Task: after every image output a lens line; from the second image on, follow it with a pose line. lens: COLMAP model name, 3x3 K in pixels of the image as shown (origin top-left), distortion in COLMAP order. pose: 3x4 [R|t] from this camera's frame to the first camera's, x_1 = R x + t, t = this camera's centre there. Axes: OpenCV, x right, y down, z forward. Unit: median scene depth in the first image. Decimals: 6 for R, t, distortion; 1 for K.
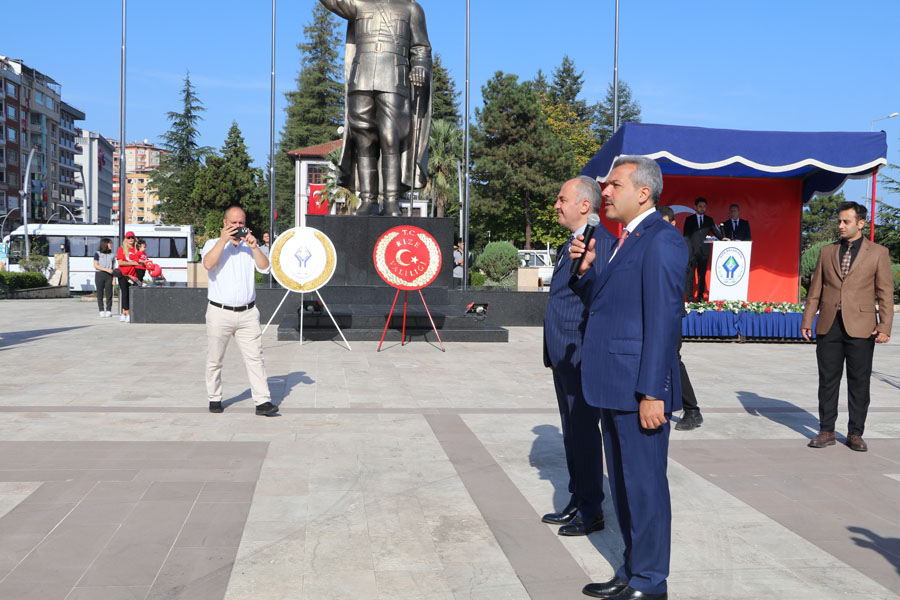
lens RADIAL K [[945.7, 0, 424.7], [0, 945.7, 295.8], [0, 0, 1]] dist [-0.012023, 0.000000]
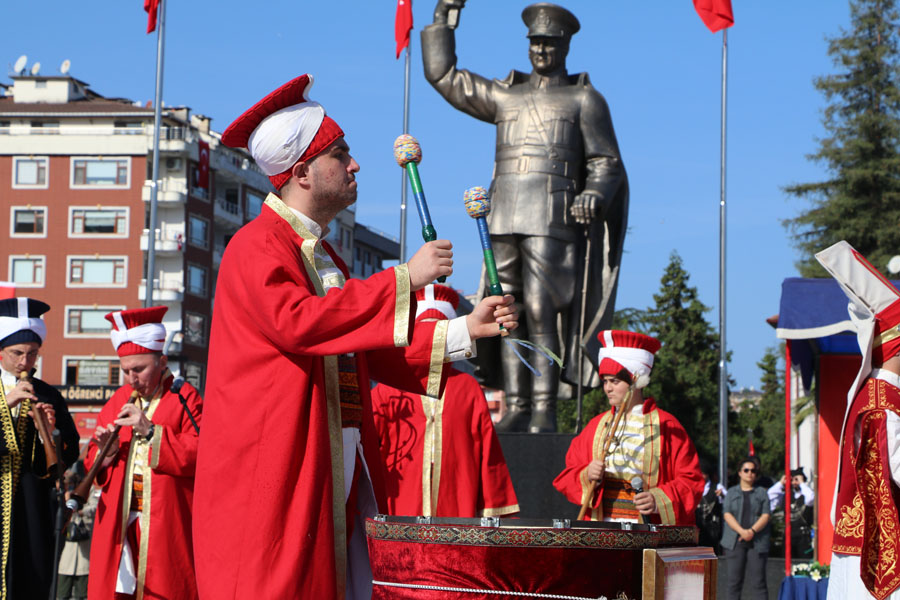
lens RADIAL K [[2446.4, 0, 453.6], [0, 2446.4, 302.8], [0, 0, 1]] dist [0.554392, 0.000000]
pose [[0.928582, -0.031677, -0.369772, 0.192606], [-0.025061, 0.988725, -0.147632, 0.026029], [0.370279, 0.146356, 0.917319, -0.188600]]
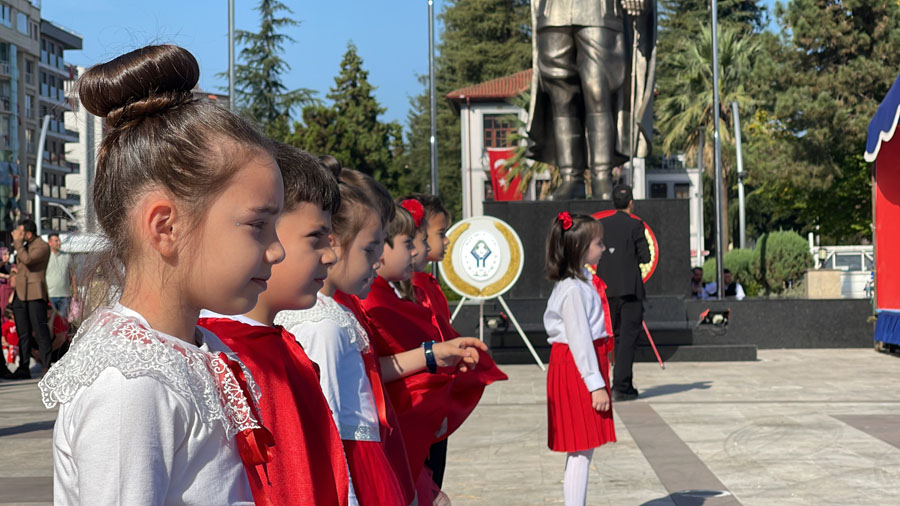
lens RADIAL K [[1953.2, 0, 467.8], [0, 1953.2, 227.3], [0, 0, 1]] dist [0.120367, 0.000000]
pose [[0.990492, -0.038550, -0.132056, 0.021757], [0.028983, 0.996865, -0.073619, 0.015687], [0.134481, 0.069092, 0.988505, -0.174193]]
